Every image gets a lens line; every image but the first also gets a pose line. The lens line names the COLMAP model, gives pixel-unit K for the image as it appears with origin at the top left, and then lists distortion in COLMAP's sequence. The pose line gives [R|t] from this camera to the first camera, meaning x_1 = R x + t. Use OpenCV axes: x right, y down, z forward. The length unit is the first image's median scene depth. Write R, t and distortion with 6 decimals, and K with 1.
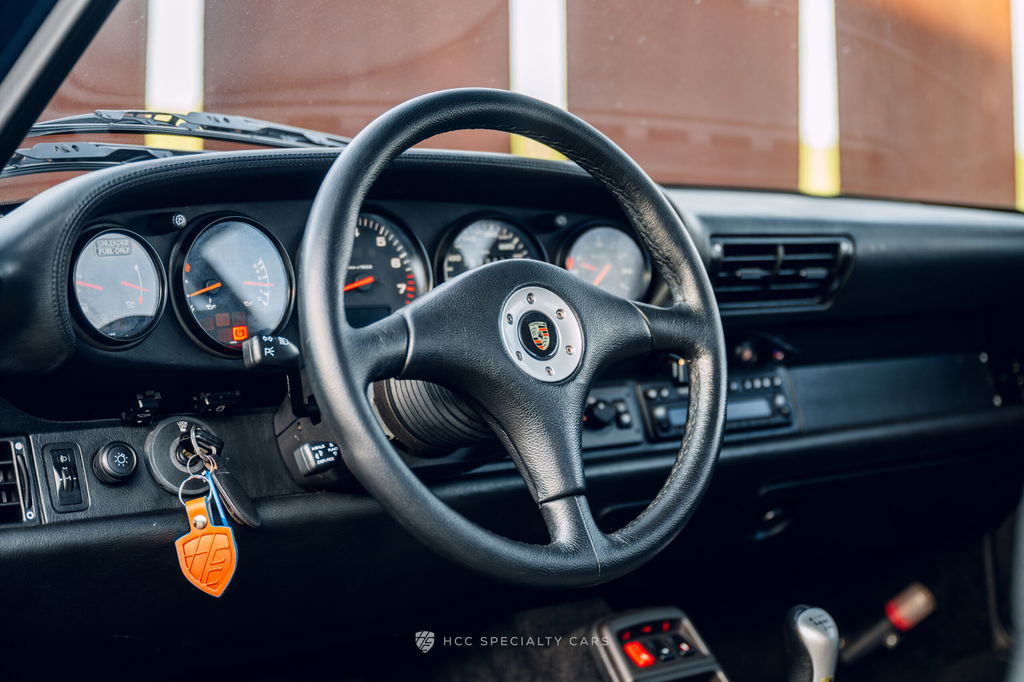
lens RADIAL K [[1622.9, 0, 512.3], [0, 1622.9, 340.7], [0, 0, 1]] dist [-0.033437, 0.000000]
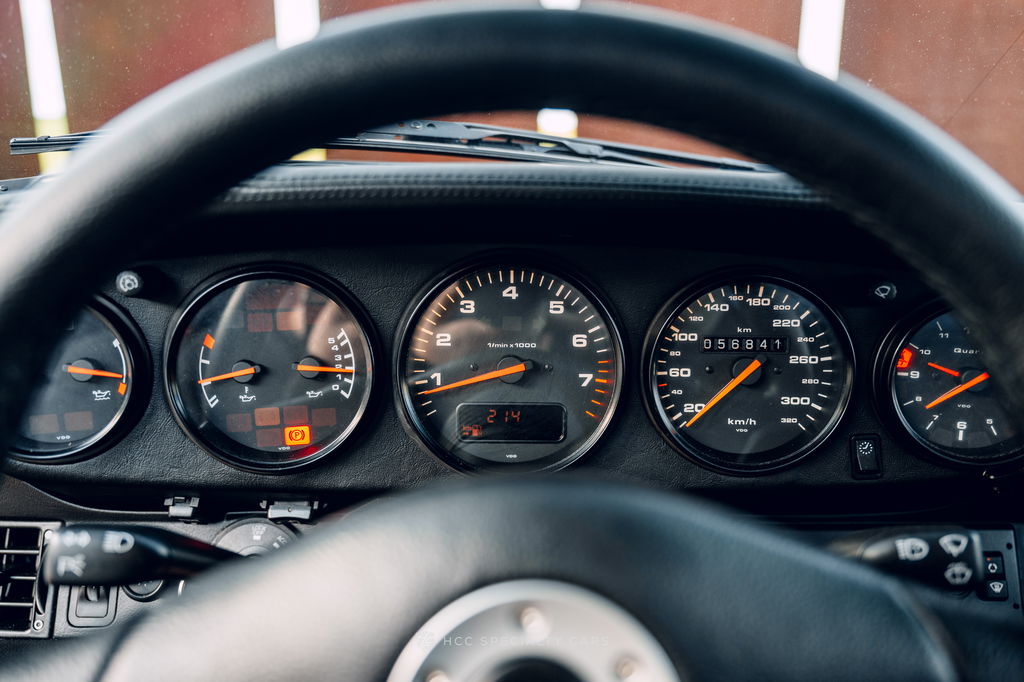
lens RADIAL K [[715.8, 0, 513.4], [0, 715.8, 345.7], [0, 0, 1]] dist [-0.005541, -0.005790]
pose [[0.803274, 0.141445, -0.578571, 0.081653], [-0.058247, 0.985392, 0.160032, -0.098374], [0.592754, -0.094850, 0.799779, 0.811602]]
